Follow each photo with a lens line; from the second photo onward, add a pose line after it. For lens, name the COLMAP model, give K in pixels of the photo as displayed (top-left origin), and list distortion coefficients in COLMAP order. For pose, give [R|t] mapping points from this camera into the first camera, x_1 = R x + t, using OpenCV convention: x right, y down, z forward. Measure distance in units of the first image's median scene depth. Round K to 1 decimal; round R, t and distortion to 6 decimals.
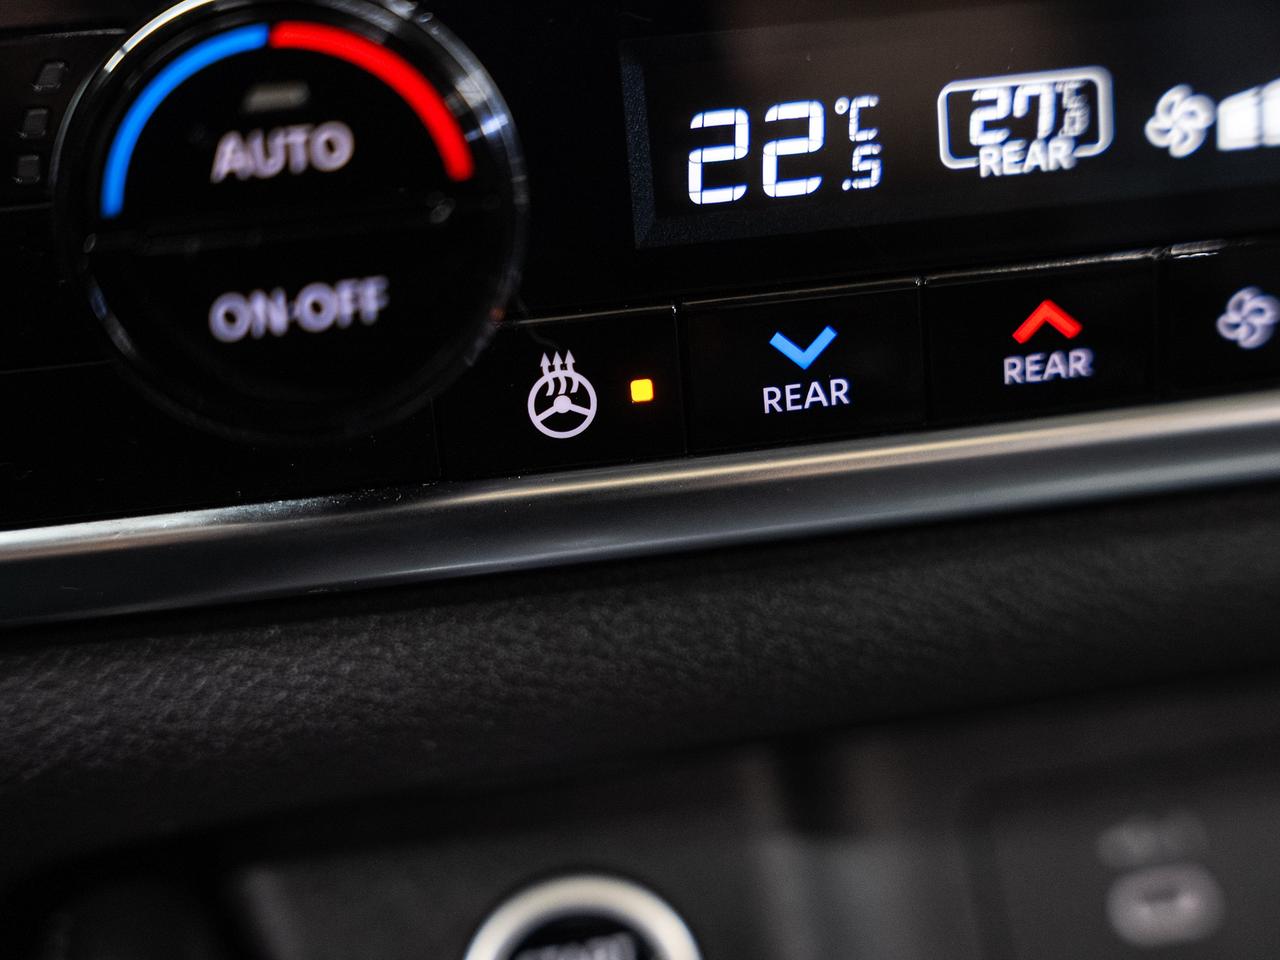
lens RADIAL K [[1854.8, 0, 639.9], [0, 1854.8, 480.9], [0, 0, 1]] dist [0.021471, 0.000000]
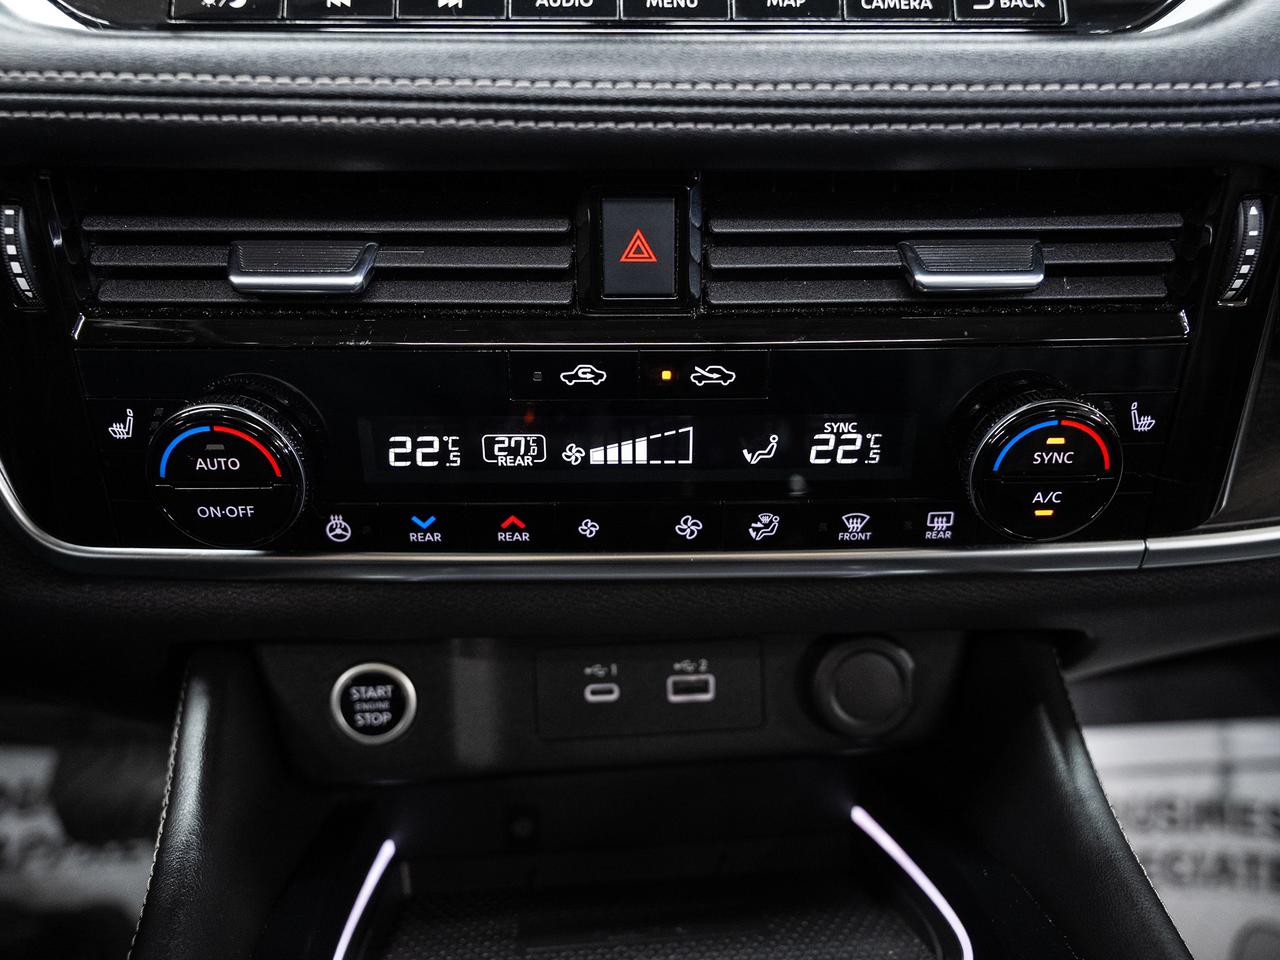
lens RADIAL K [[960.5, 0, 641.1], [0, 960.5, 477.3], [0, 0, 1]] dist [0.009301, 0.001477]
pose [[0.988018, 0.134093, -0.076422, 0.510194], [-0.116678, 0.973051, 0.198890, -0.460994], [0.101032, -0.187590, 0.977038, -0.379254]]
